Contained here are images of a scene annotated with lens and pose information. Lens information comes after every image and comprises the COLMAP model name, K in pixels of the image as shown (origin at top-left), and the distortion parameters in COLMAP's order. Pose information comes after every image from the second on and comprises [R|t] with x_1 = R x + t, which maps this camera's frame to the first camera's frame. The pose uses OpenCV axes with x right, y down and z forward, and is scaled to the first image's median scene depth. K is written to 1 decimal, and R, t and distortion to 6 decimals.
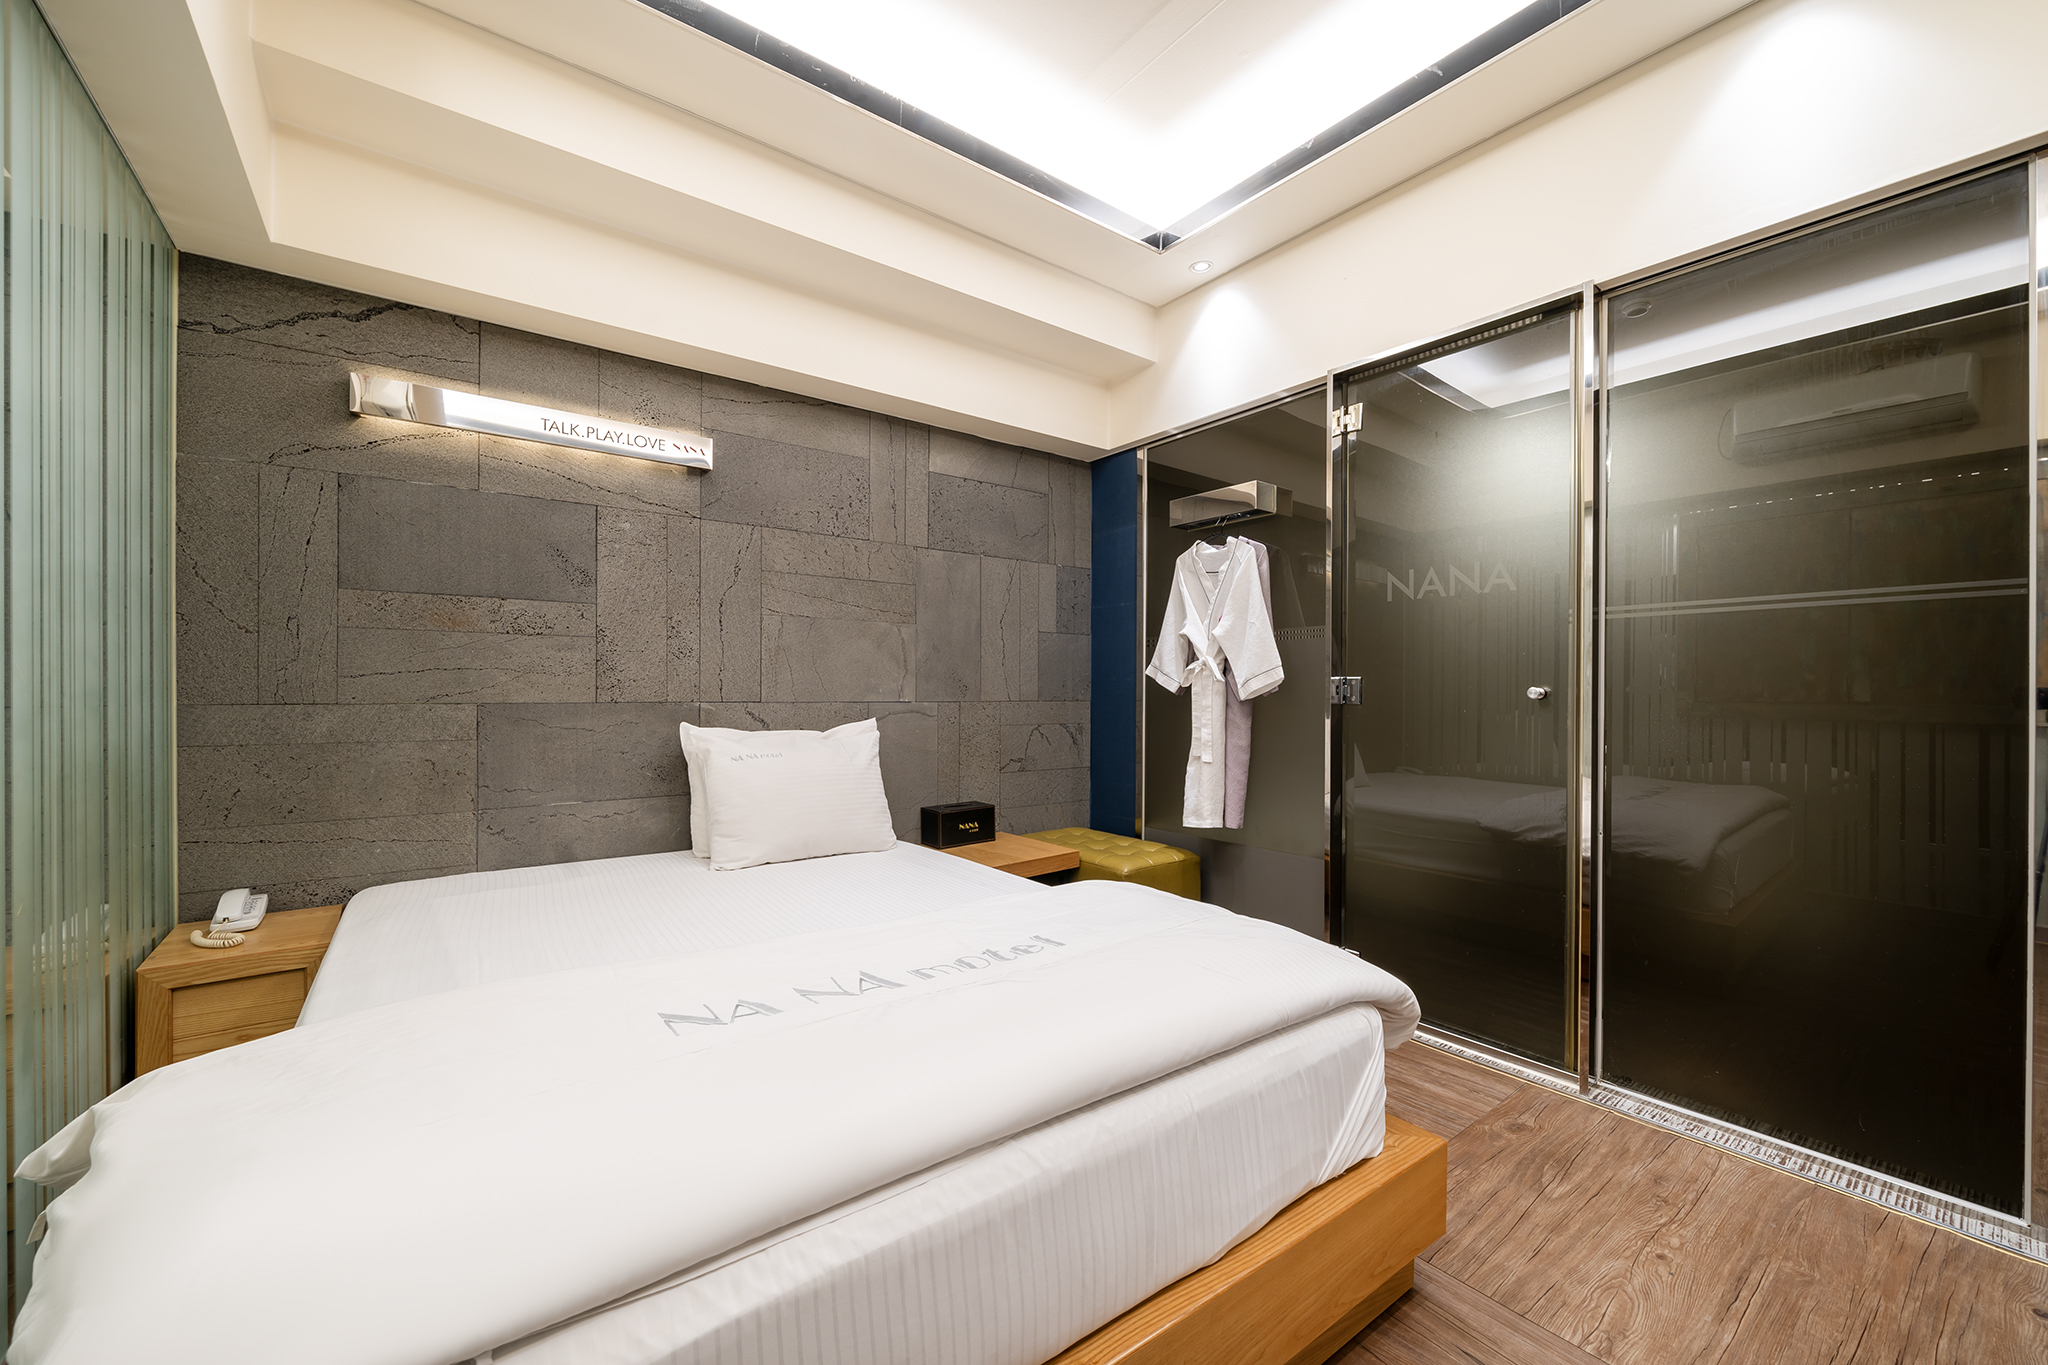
lens RADIAL K [[793.6, 0, 1024.0], [0, 793.6, 682.5], [0, 0, 1]] dist [-0.001671, -0.000087]
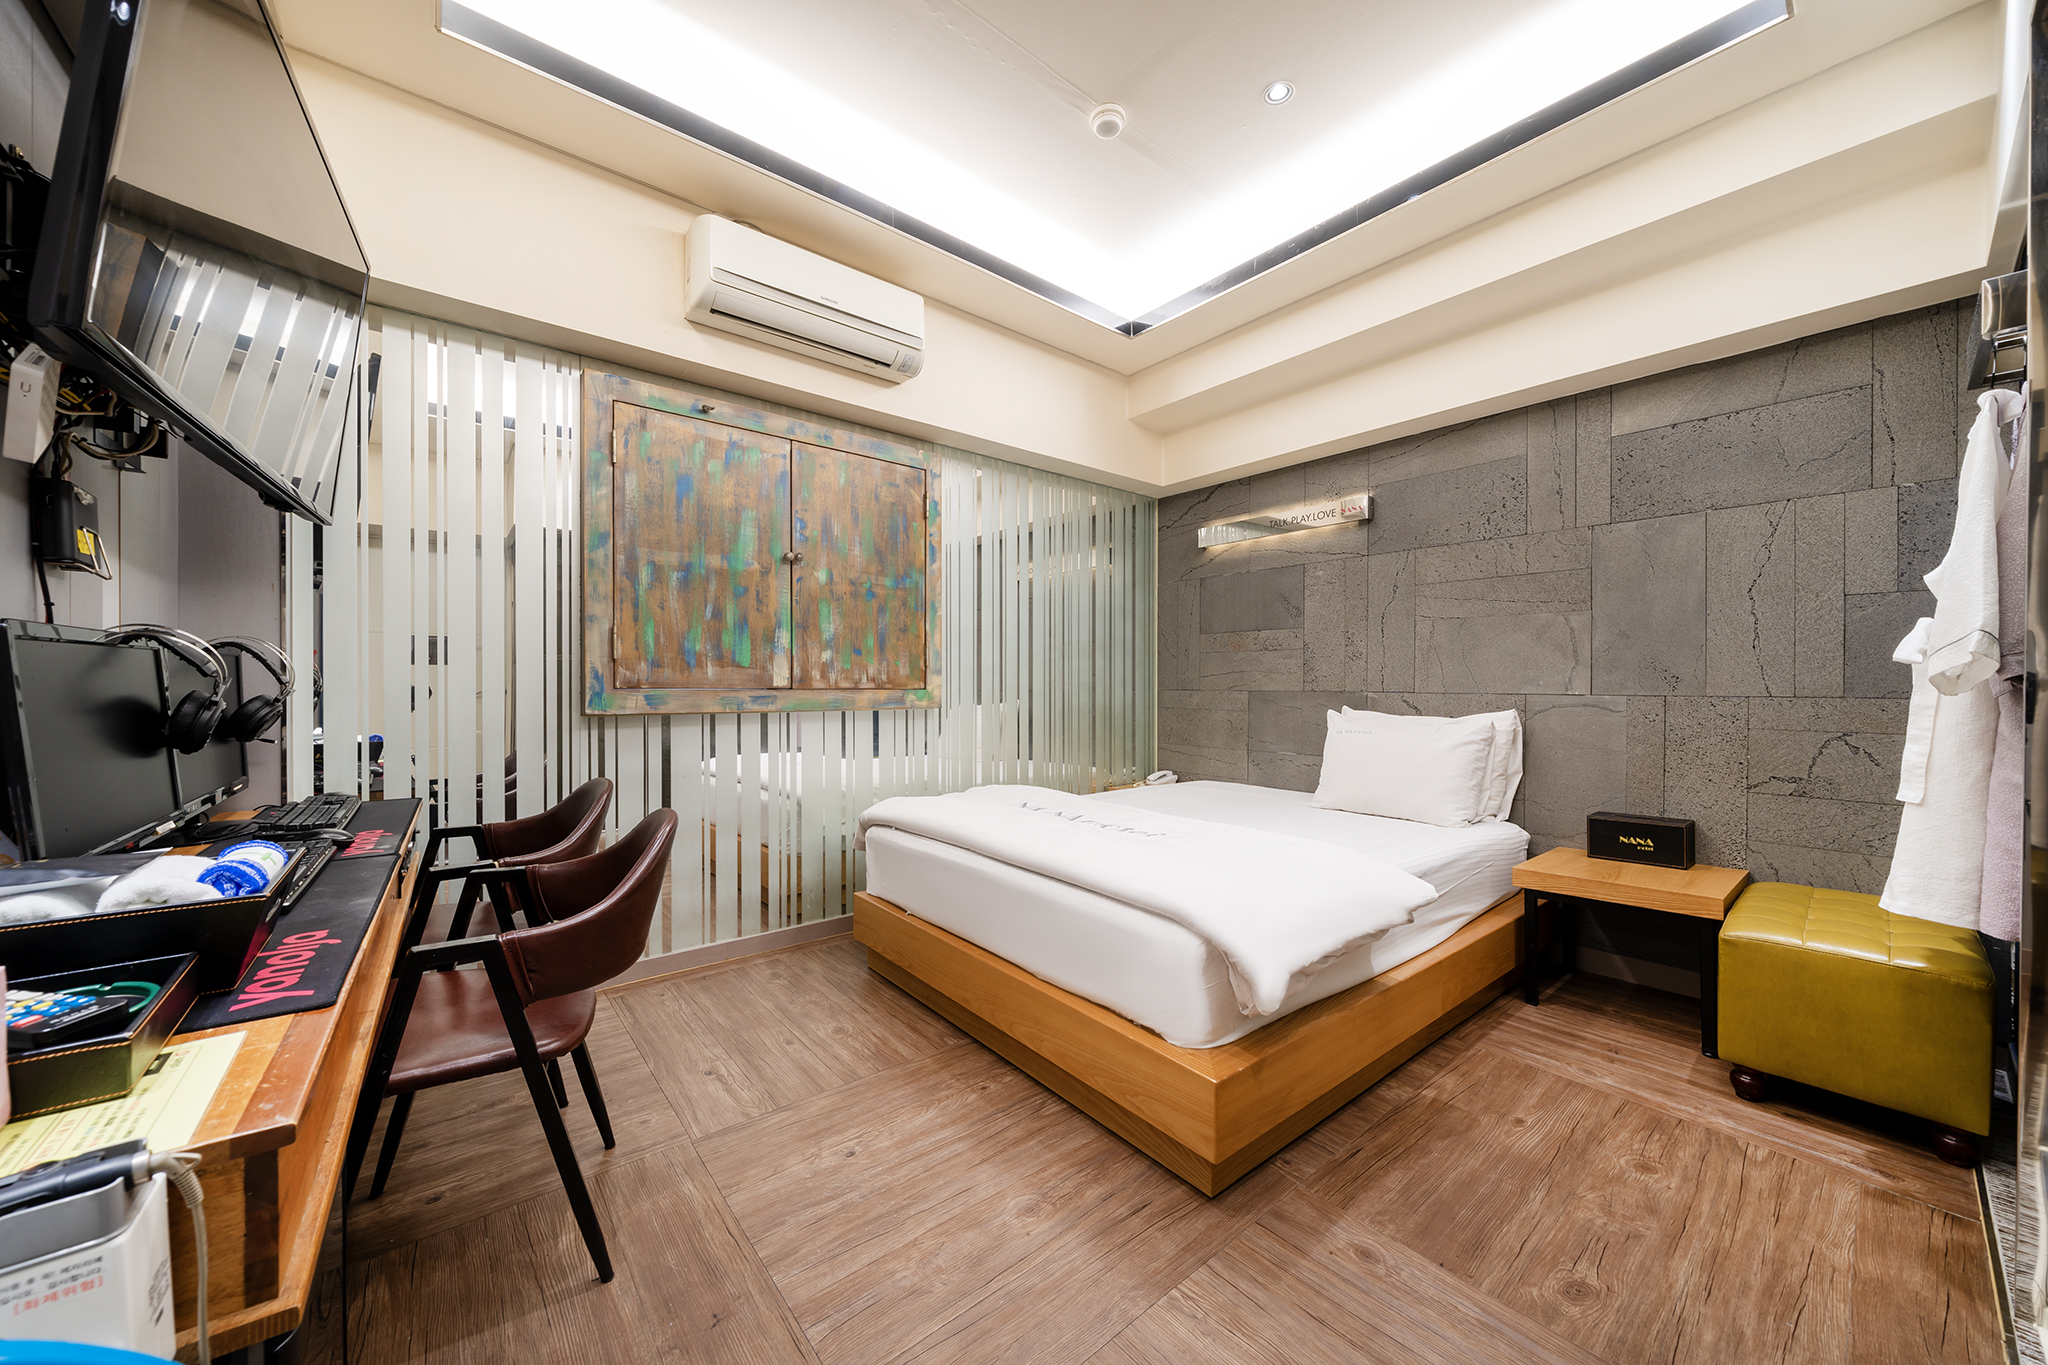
lens RADIAL K [[738.0, 0, 1024.0], [0, 738.0, 682.5], [0, 0, 1]] dist [-0.000347, 0.000008]
pose [[0.038417, -0.009561, -0.999216, 0.753534], [0.003532, 0.999949, -0.009432, 0.016989], [0.999256, -0.003167, 0.038449, 0.339284]]
